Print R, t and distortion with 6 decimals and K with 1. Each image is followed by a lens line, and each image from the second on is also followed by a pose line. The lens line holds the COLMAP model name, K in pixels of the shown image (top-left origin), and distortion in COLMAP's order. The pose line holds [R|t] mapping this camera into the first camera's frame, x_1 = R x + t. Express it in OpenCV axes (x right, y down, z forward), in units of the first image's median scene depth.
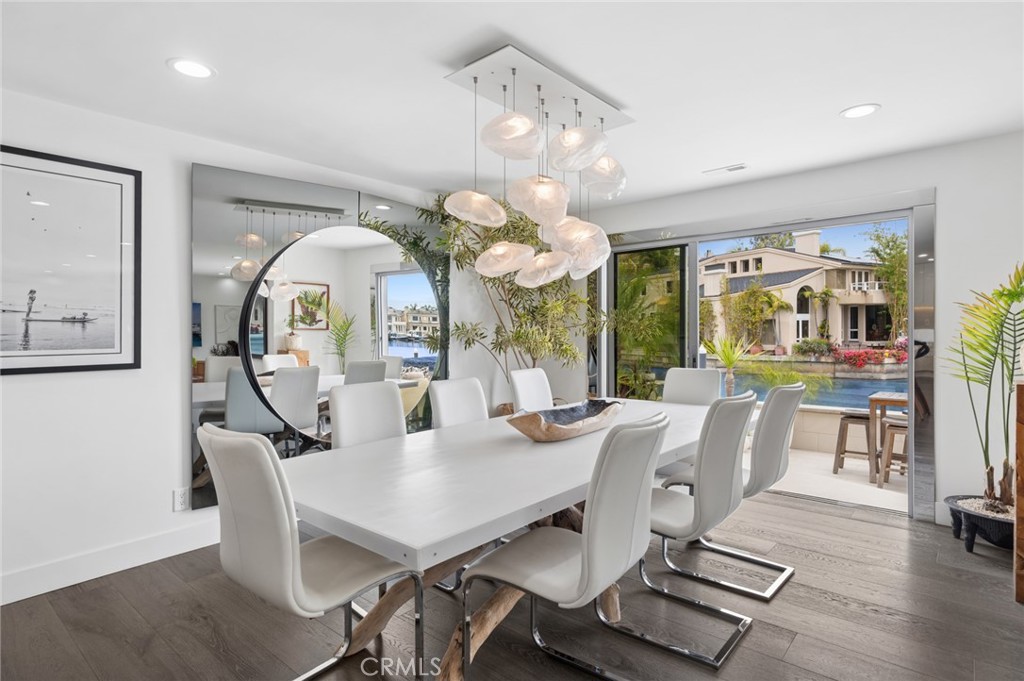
lens RADIAL K [[521.1, 0, 512.4], [0, 521.1, 354.7], [0, 0, 1]] dist [-0.002806, 0.000057]
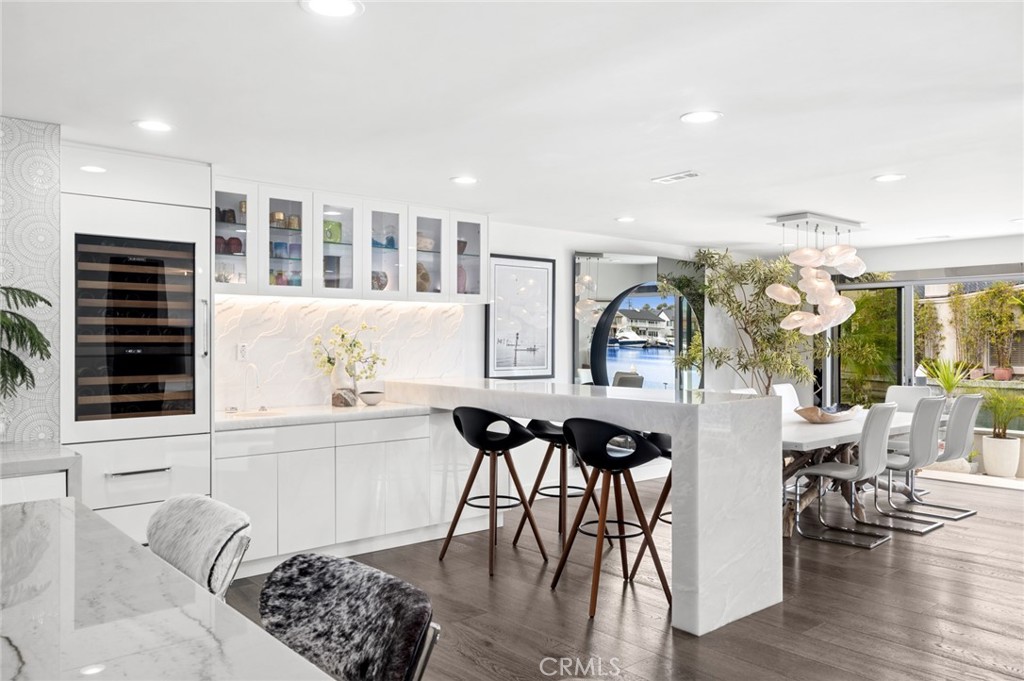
lens RADIAL K [[769.4, 0, 511.8], [0, 769.4, 338.7], [0, 0, 1]] dist [0.006370, -0.005754]
pose [[0.989953, 0.009324, -0.141092, -0.318065], [-0.015776, 0.998877, -0.044678, 0.007959], [0.140517, 0.046455, 0.988988, -0.916608]]
